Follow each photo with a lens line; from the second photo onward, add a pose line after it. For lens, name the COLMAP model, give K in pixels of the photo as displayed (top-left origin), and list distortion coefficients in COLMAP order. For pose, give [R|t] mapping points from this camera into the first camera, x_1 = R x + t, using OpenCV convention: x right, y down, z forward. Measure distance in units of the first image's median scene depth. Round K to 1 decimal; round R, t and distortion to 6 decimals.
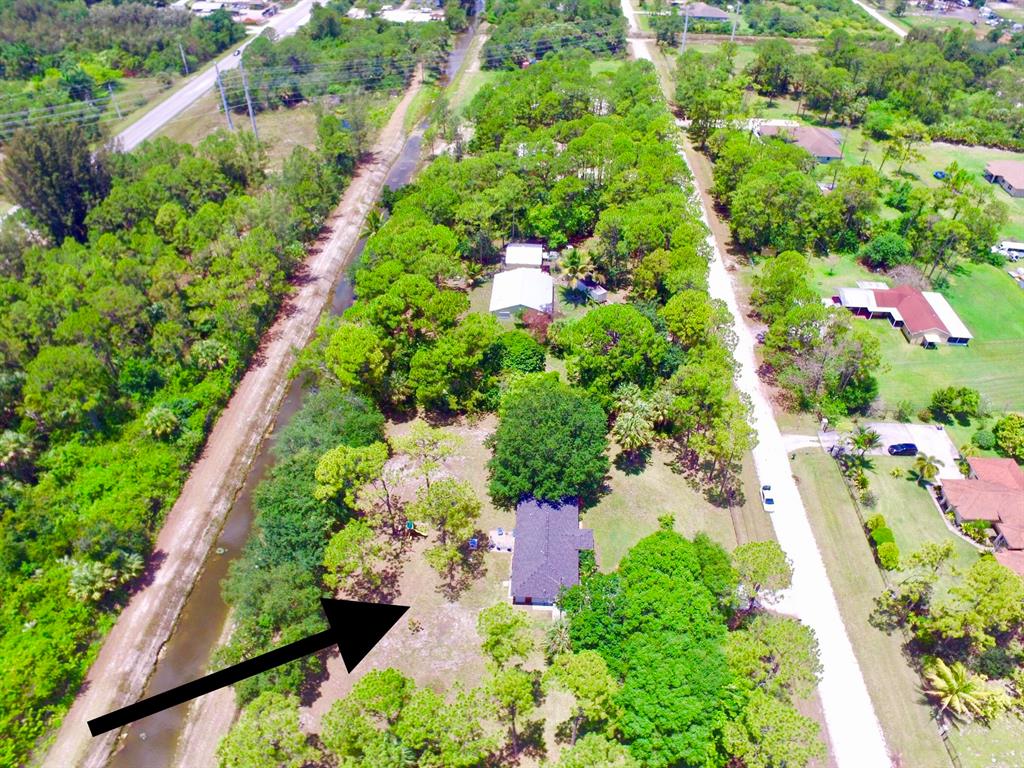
lens RADIAL K [[685.1, 0, 533.0], [0, 685.1, 385.3], [0, 0, 1]] dist [-0.117695, 0.084107]
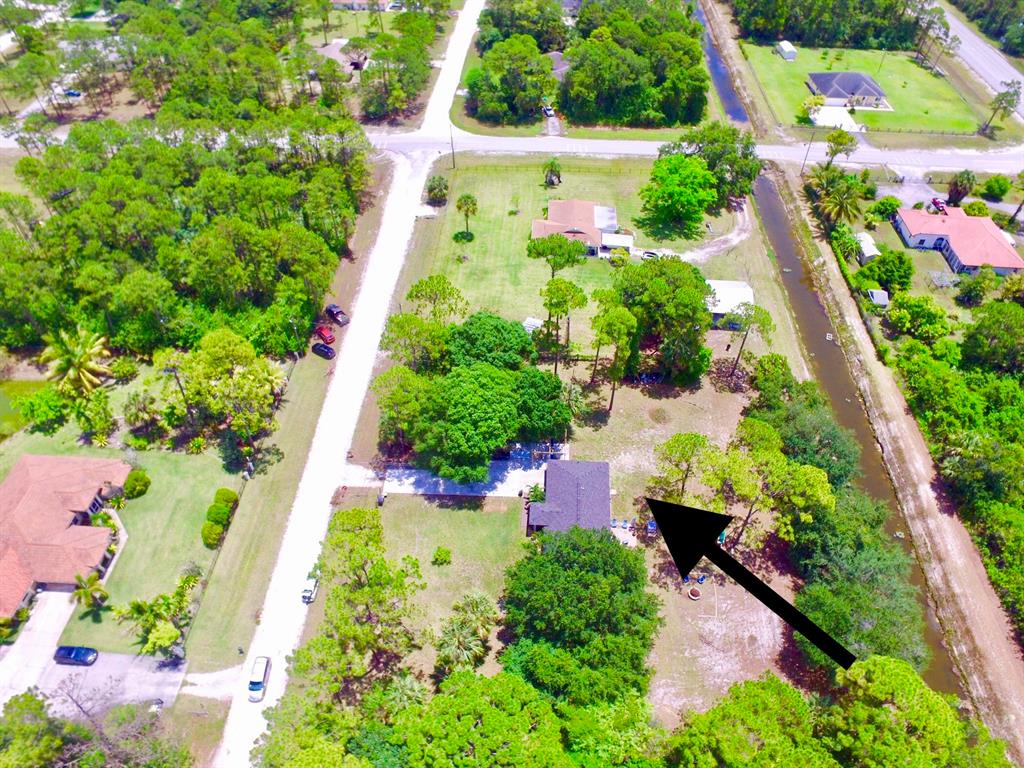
lens RADIAL K [[685.1, 0, 533.3], [0, 685.1, 389.5], [0, 0, 1]] dist [-0.114458, 0.090638]
pose [[-0.998666, -0.038483, -0.034436, 0.123371], [-0.035744, 0.033827, 0.998788, -0.745081], [-0.037272, 0.998687, -0.035158, 0.852276]]
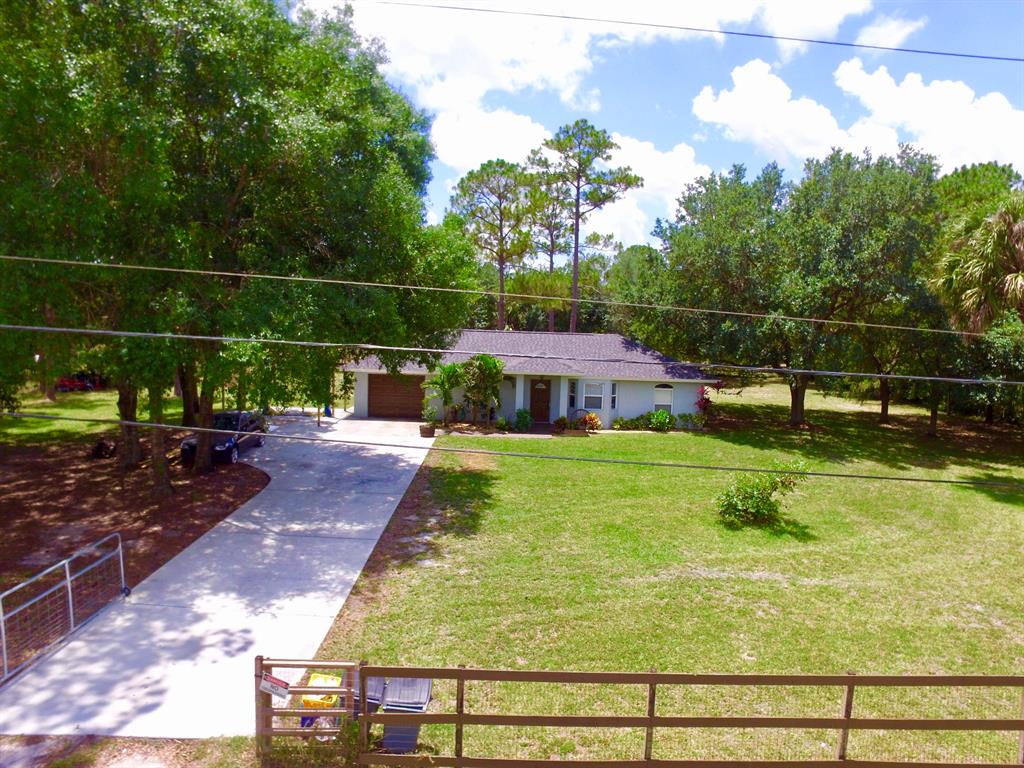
lens RADIAL K [[685.1, 0, 533.3], [0, 685.1, 389.5], [0, 0, 1]] dist [-0.114458, 0.090638]
pose [[0.052358, 0.087852, -0.994757, 0.398156], [-0.675348, 0.736908, 0.029534, 0.225226], [0.735639, 0.670260, 0.097914, 0.964517]]
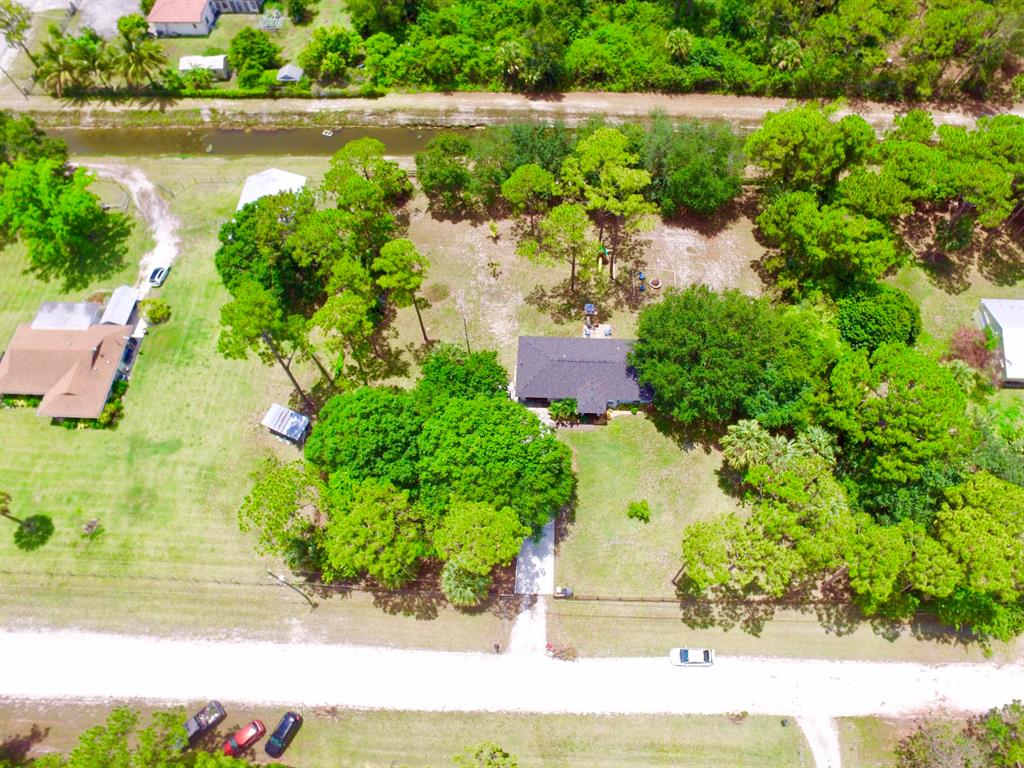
lens RADIAL K [[685.1, 0, 533.0], [0, 685.1, 385.3], [0, 0, 1]] dist [-0.117695, 0.084107]
pose [[0.004430, 0.869296, -0.494271, 0.489520], [-0.649455, 0.378346, 0.659593, -0.315797], [0.760387, 0.318085, 0.566245, 0.426760]]
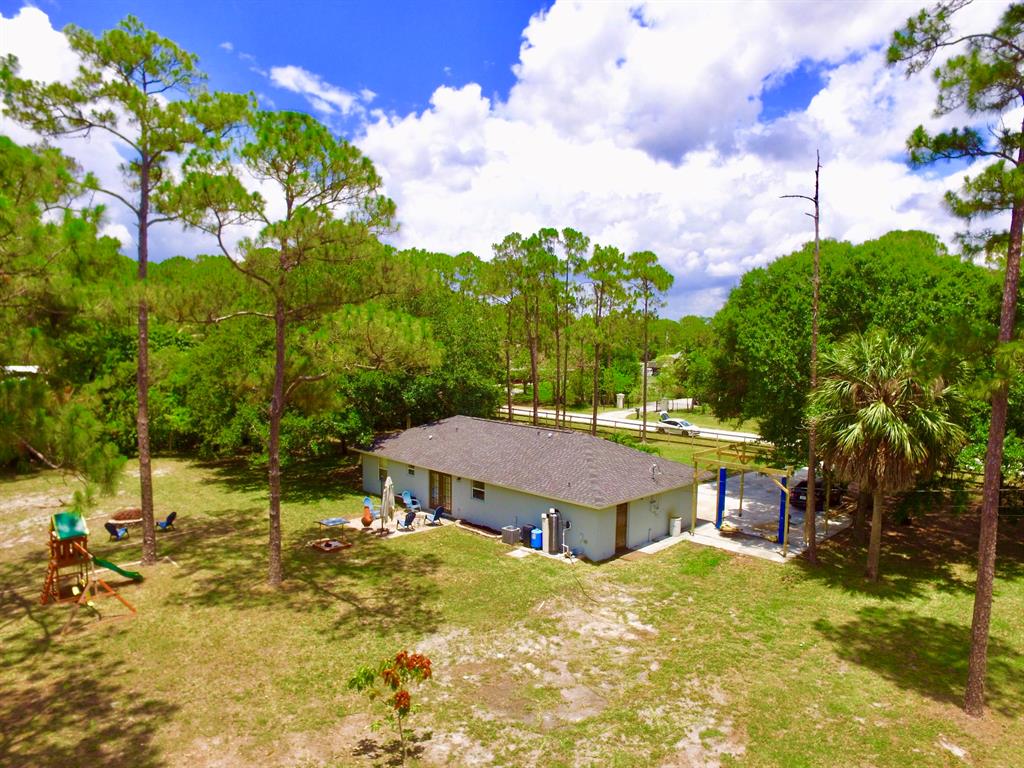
lens RADIAL K [[687.5, 0, 529.1], [0, 687.5, 376.7], [0, 0, 1]] dist [-0.132741, 0.105464]
pose [[0.664201, -0.057329, 0.745352, -0.245466], [0.489258, 0.787191, -0.375443, 0.334165], [-0.565211, 0.614039, 0.550902, 0.758518]]
